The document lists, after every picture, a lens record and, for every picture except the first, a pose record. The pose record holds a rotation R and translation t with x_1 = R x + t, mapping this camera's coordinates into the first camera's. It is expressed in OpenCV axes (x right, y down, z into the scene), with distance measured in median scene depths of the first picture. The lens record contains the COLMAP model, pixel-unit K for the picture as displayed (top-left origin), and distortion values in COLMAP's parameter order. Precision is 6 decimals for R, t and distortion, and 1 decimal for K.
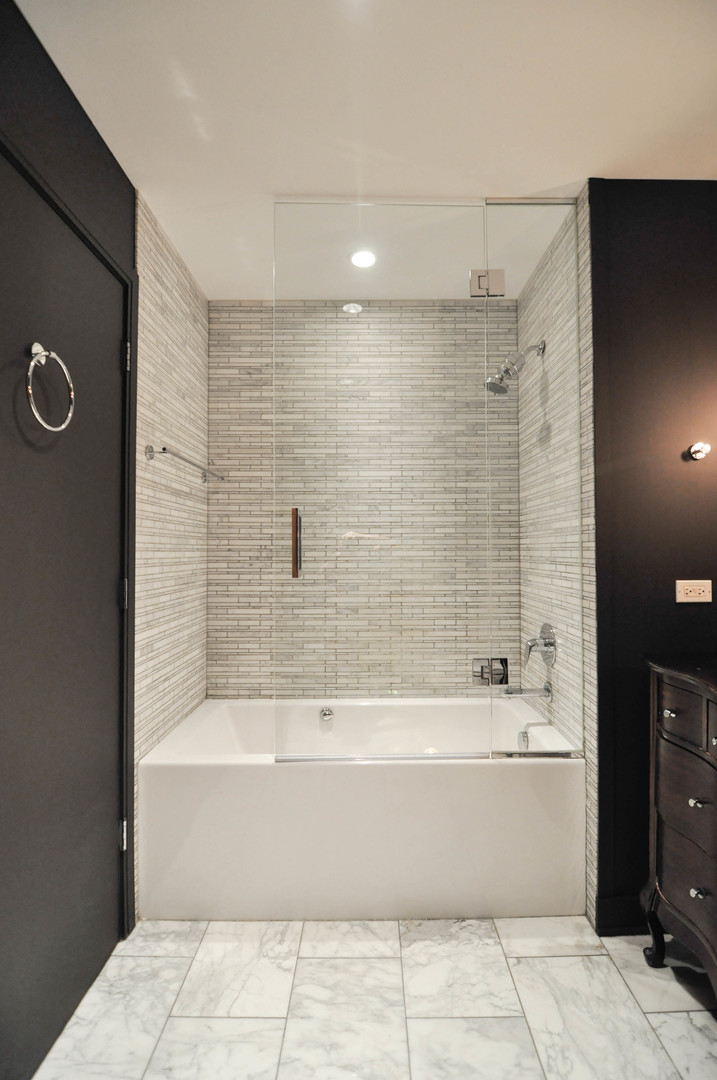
lens RADIAL K [[518.8, 0, 364.2], [0, 518.8, 542.4], [0, 0, 1]] dist [-0.005724, -0.011219]
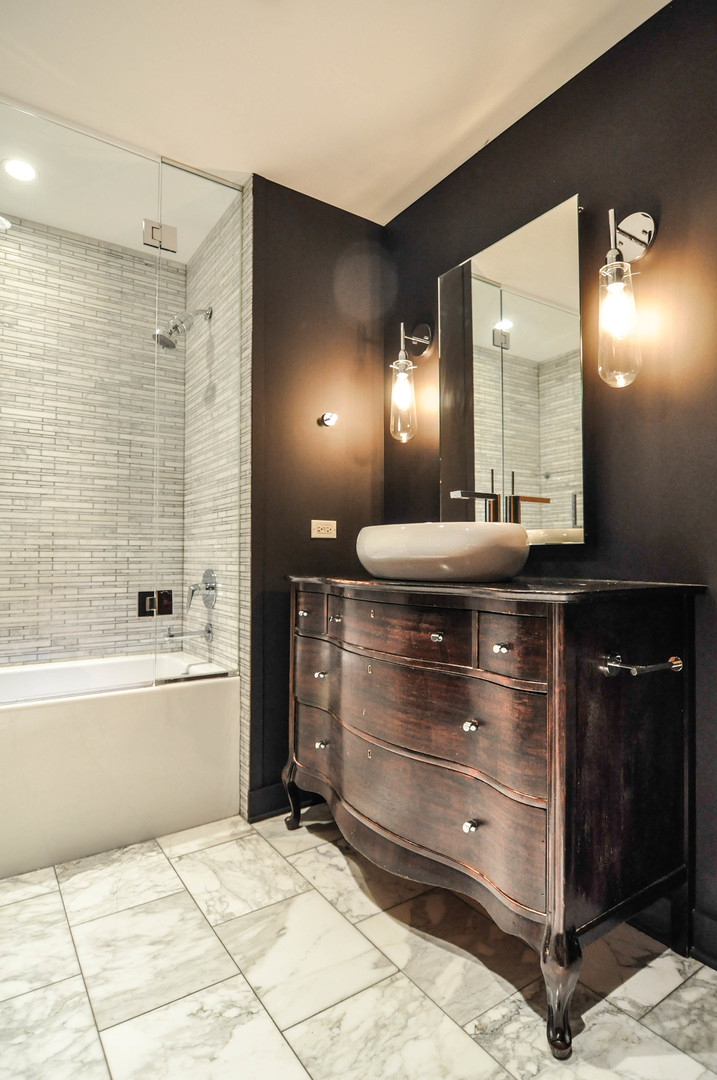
lens RADIAL K [[572.7, 0, 364.2], [0, 572.7, 540.3], [0, 0, 1]] dist [-0.001647, -0.016098]
pose [[0.822429, 0.021164, 0.568474, -0.049373], [-0.013302, 0.999750, -0.017976, 0.096723], [-0.568713, 0.007222, 0.822505, -0.135402]]
